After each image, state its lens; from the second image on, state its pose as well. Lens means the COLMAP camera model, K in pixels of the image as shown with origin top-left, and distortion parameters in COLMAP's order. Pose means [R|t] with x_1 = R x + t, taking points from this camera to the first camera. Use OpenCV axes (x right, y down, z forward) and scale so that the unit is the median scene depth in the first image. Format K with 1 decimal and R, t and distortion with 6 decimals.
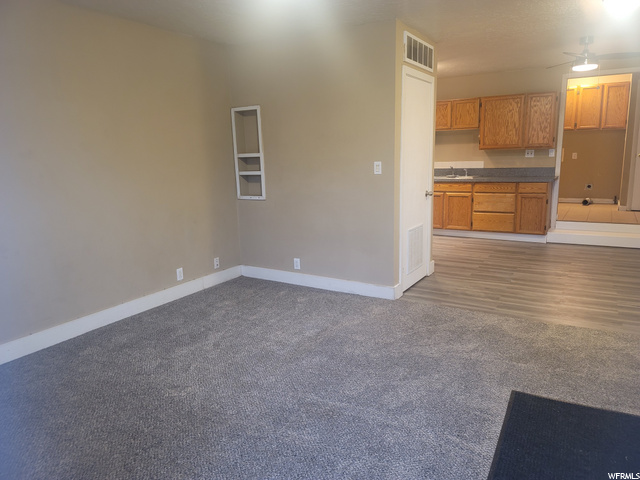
lens RADIAL K [[467.8, 0, 322.0], [0, 467.8, 233.7], [0, 0, 1]] dist [0.072680, -0.029928]
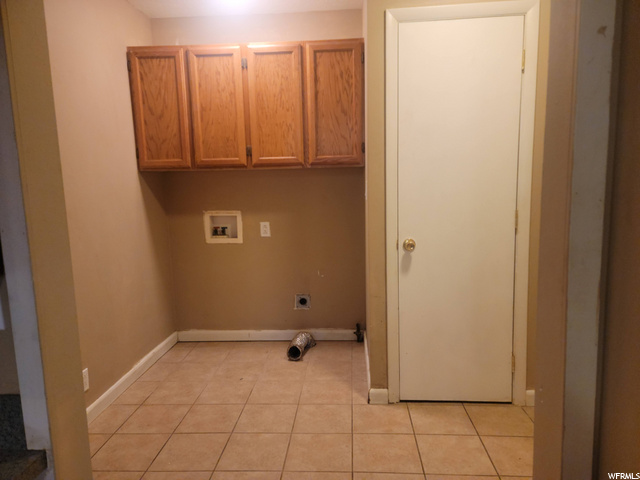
lens RADIAL K [[467.8, 0, 320.5], [0, 467.8, 242.1], [0, 0, 1]] dist [0.072680, -0.029928]
pose [[0.889381, -0.059364, 0.453296, 0.497507], [0.084135, 0.995851, -0.034659, -0.171438], [-0.449358, 0.068964, 0.890686, 0.795612]]
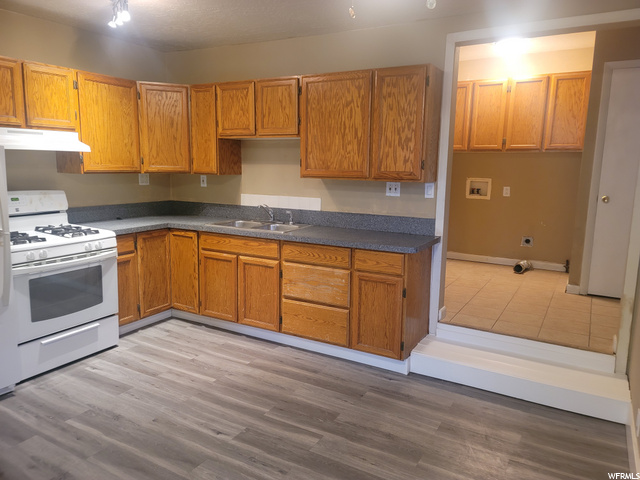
lens RADIAL K [[467.8, 0, 317.6], [0, 467.8, 239.2], [0, 0, 1]] dist [0.072680, -0.029928]
pose [[0.999089, 0.038845, 0.017681, 0.347297], [-0.038543, 0.999110, -0.017109, -0.102139], [-0.018329, 0.016412, 0.999697, 0.487084]]
